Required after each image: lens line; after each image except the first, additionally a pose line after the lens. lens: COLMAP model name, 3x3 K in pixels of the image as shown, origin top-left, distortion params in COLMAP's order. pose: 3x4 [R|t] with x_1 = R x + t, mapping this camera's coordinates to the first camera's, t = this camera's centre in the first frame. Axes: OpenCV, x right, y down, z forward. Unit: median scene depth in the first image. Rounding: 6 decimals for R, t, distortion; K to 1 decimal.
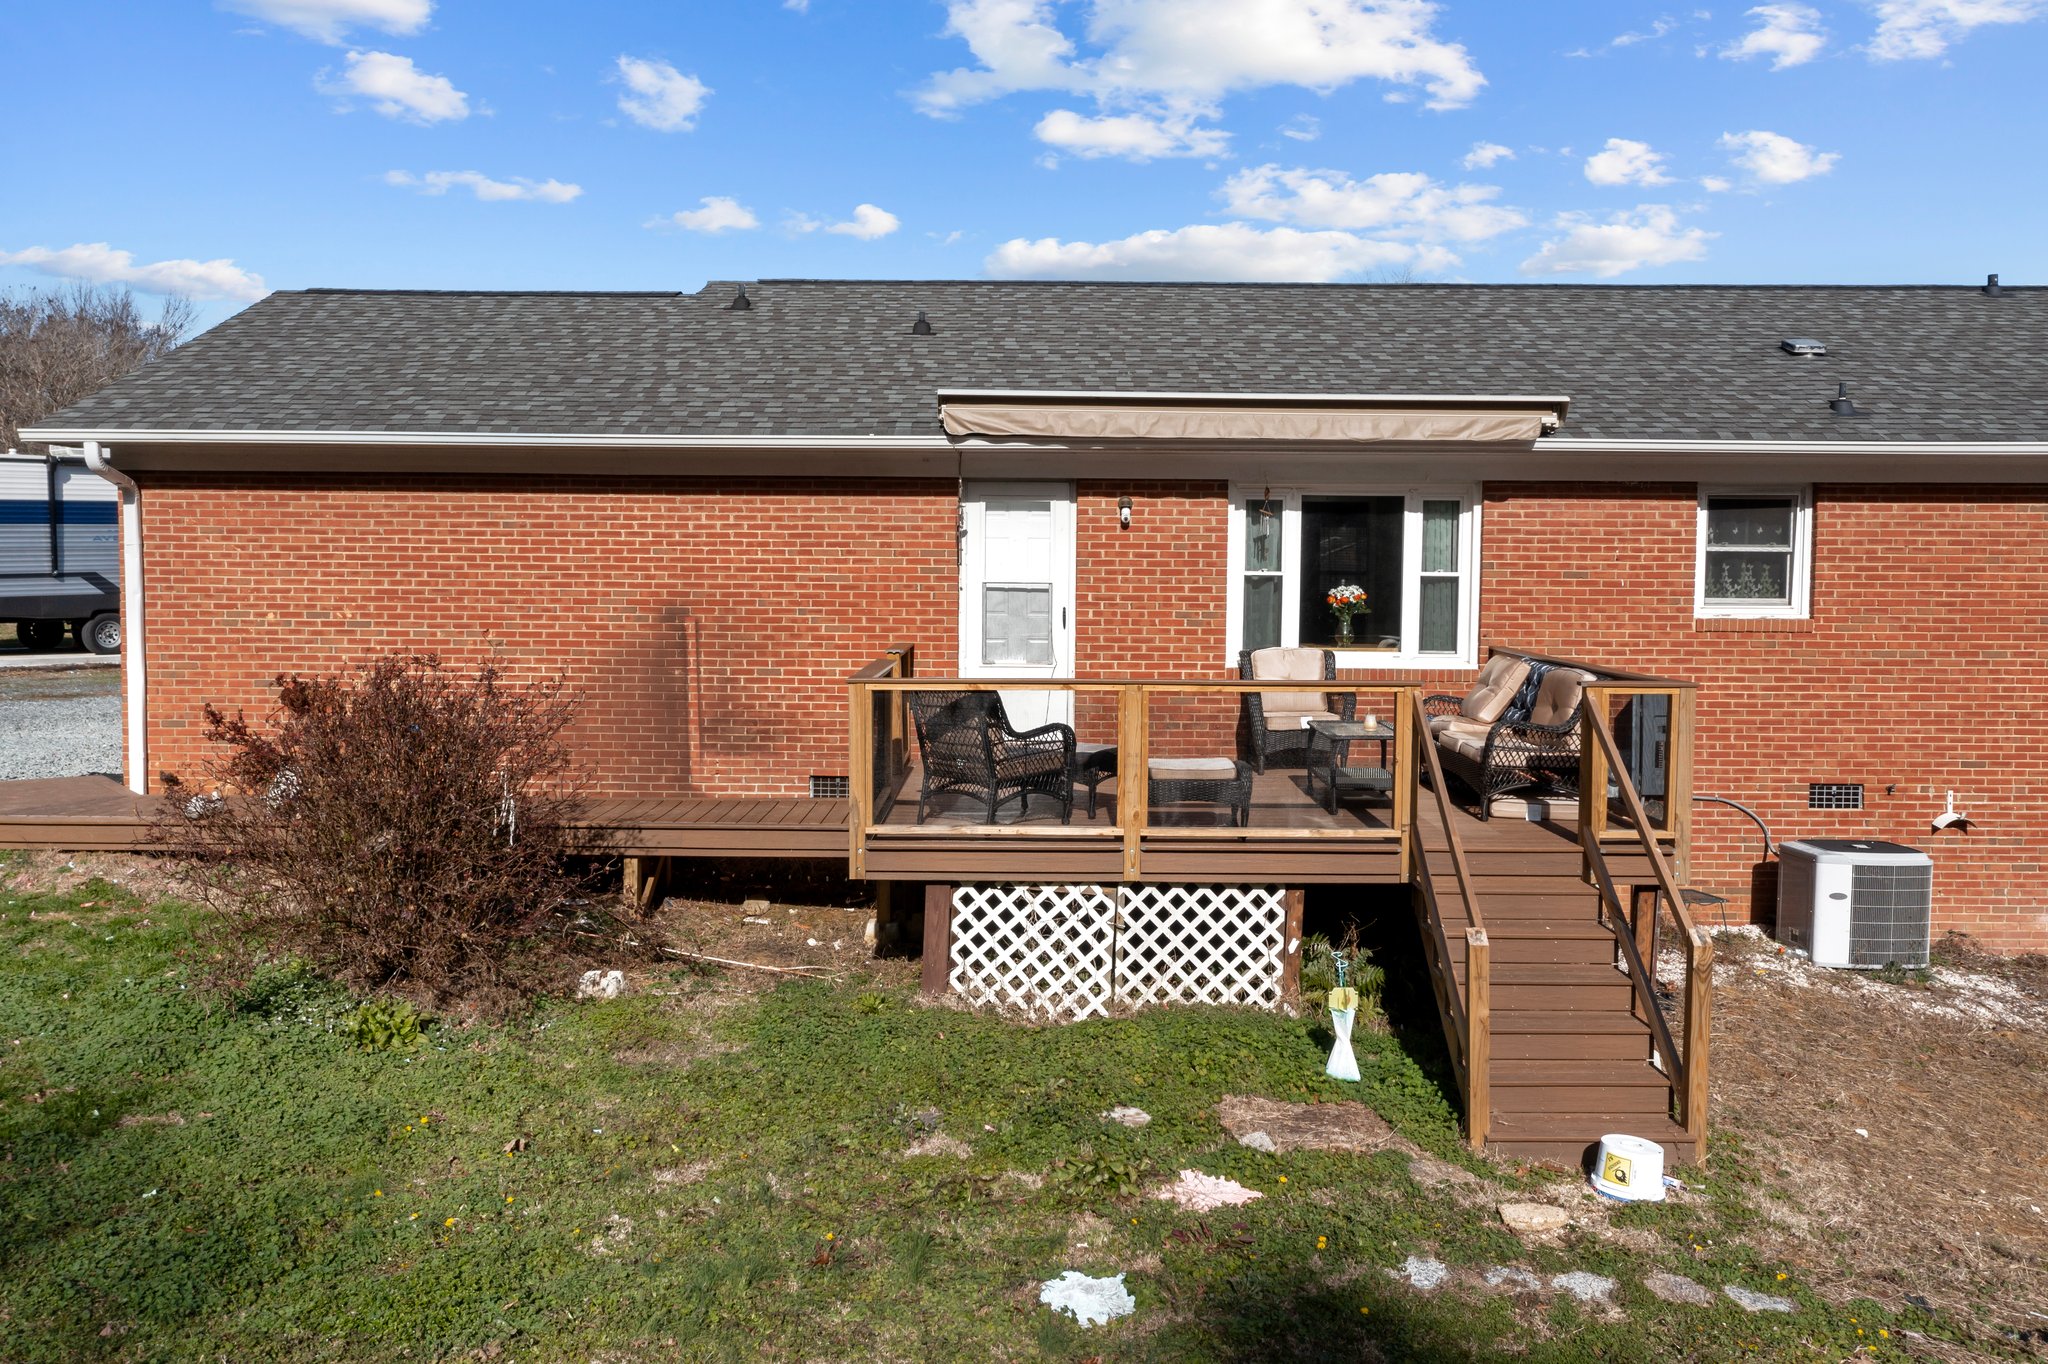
lens RADIAL K [[1636.5, 0, 1023.0], [0, 1636.5, 686.1], [0, 0, 1]] dist [0.000232, 0.008939]
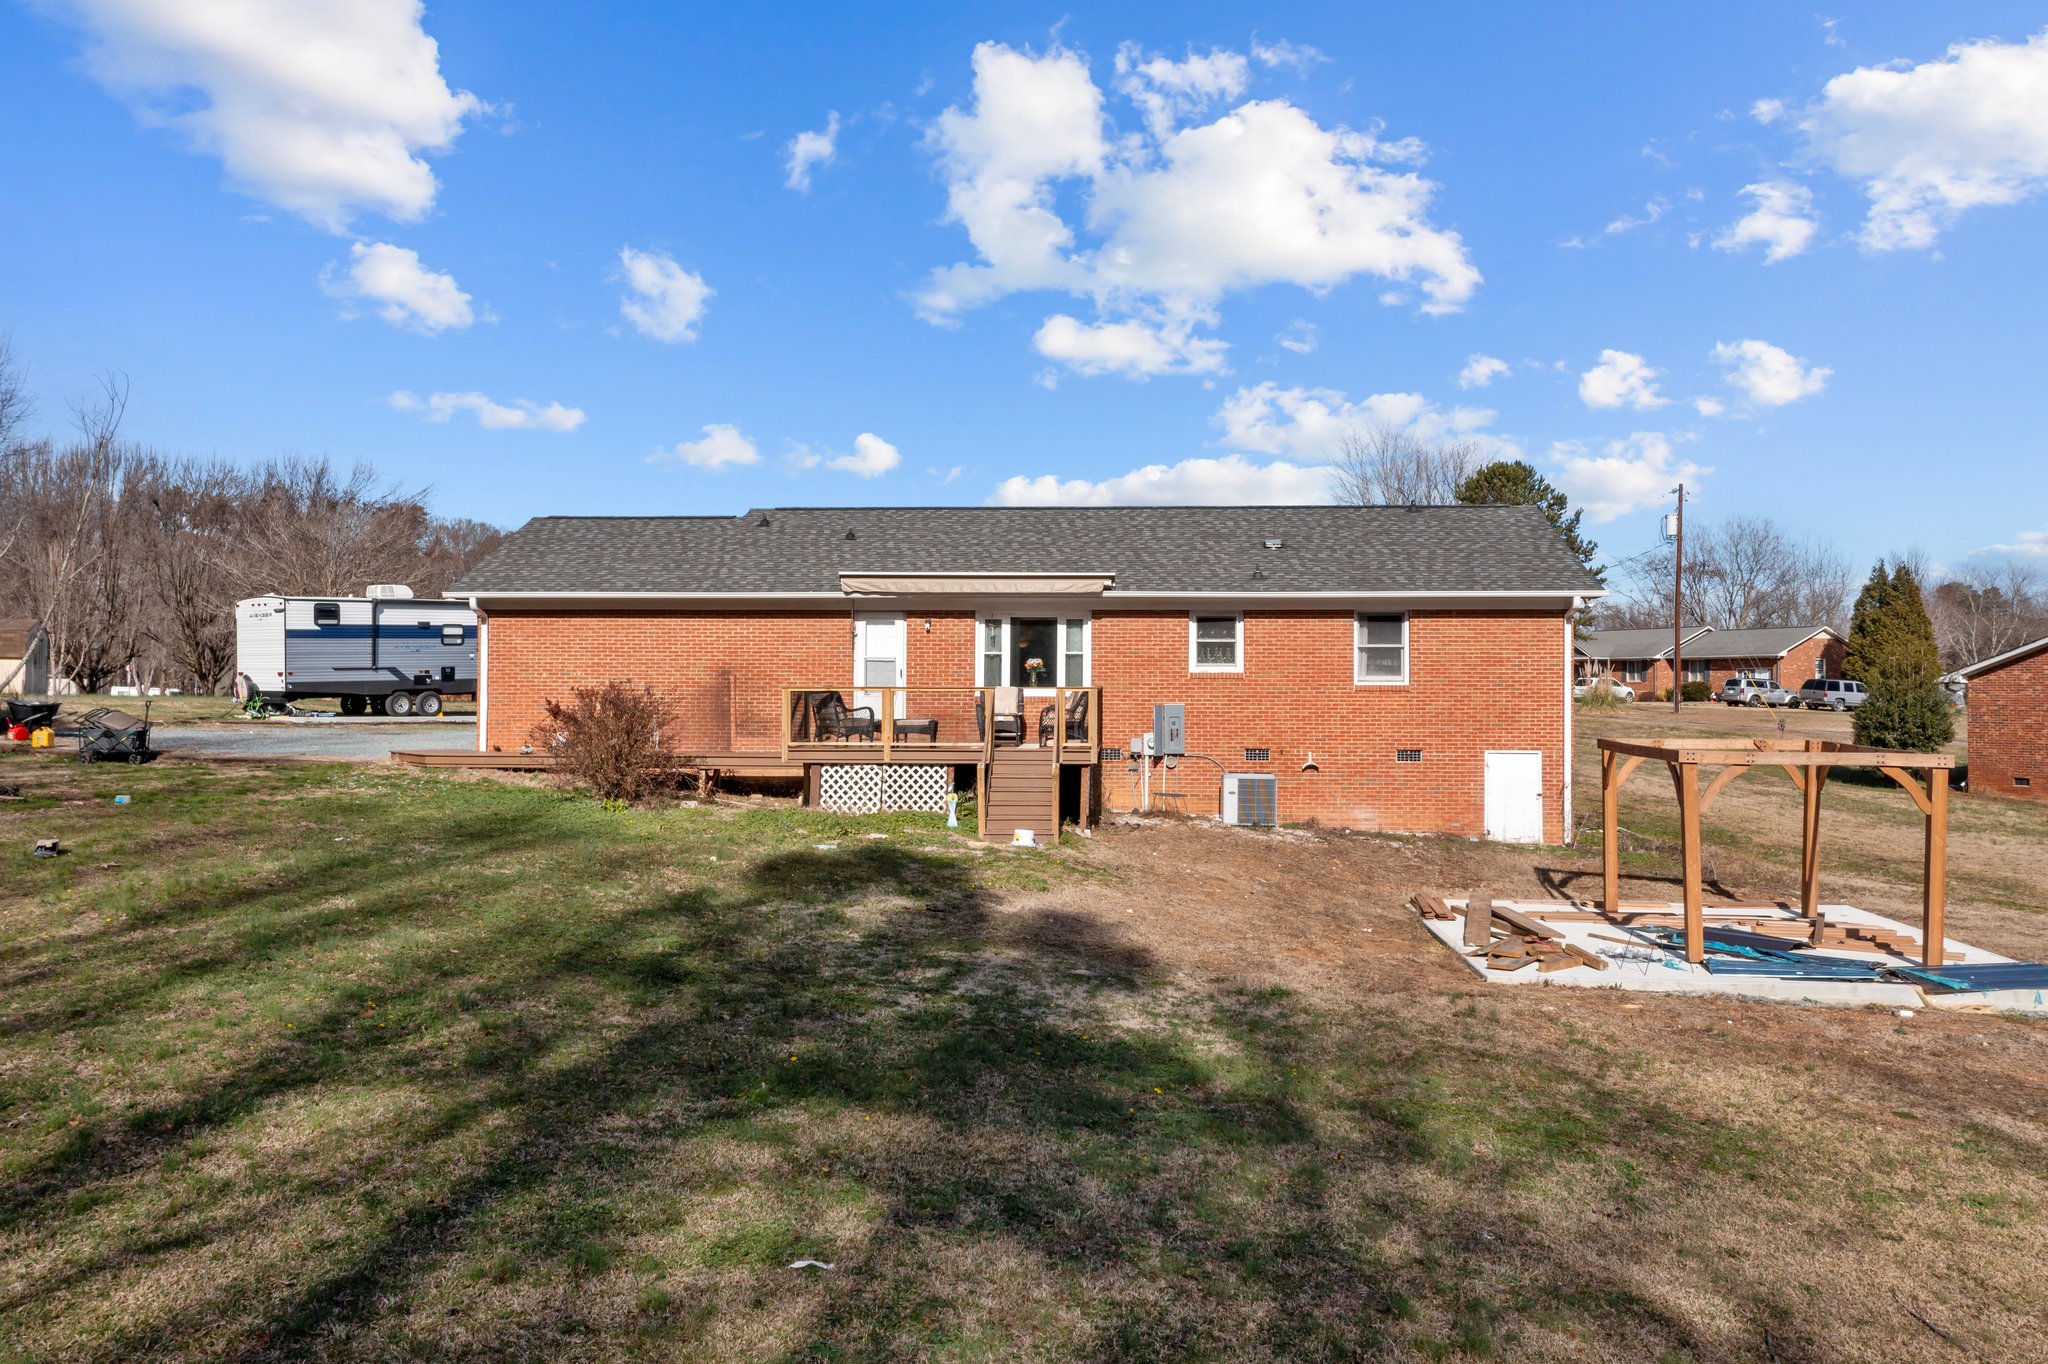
lens RADIAL K [[1636.5, 0, 1018.0], [0, 1636.5, 690.3], [0, 0, 1]] dist [0.000232, 0.008939]
pose [[0.998237, -0.003947, -0.059221, 0.311576], [-0.000288, 0.997452, -0.071342, 0.136814], [0.059352, 0.071233, 0.995692, -1.169150]]
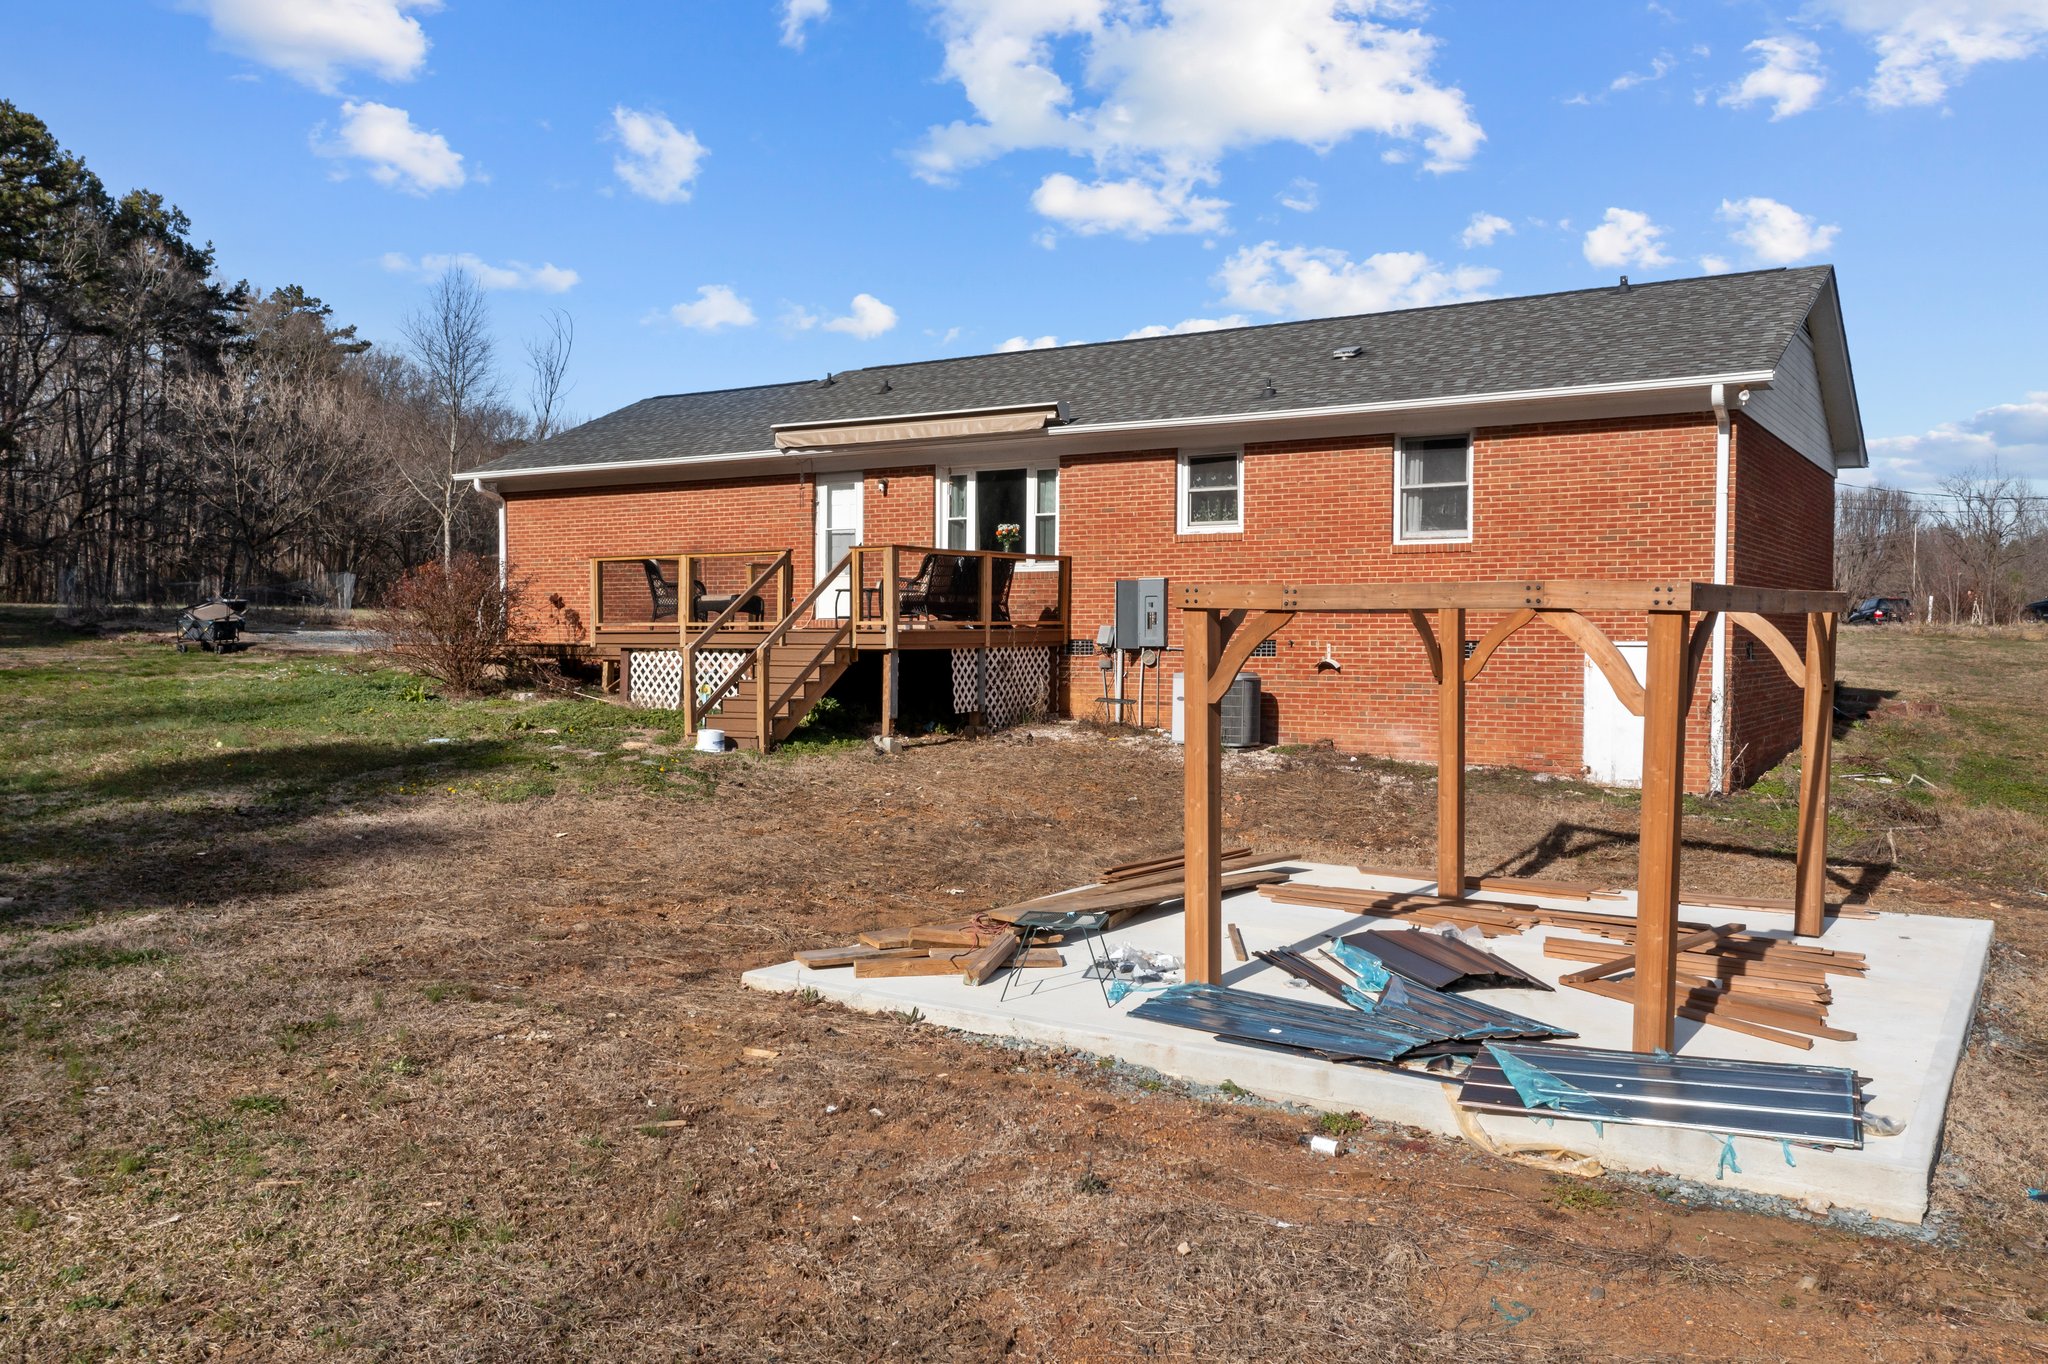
lens RADIAL K [[1636.5, 0, 993.5], [0, 1636.5, 699.5], [0, 0, 1]] dist [0.000232, 0.008939]
pose [[0.842849, 0.016302, -0.537903, 1.109334], [-0.034350, 0.999133, -0.023542, 0.159399], [0.537053, 0.038319, 0.842678, -0.409921]]
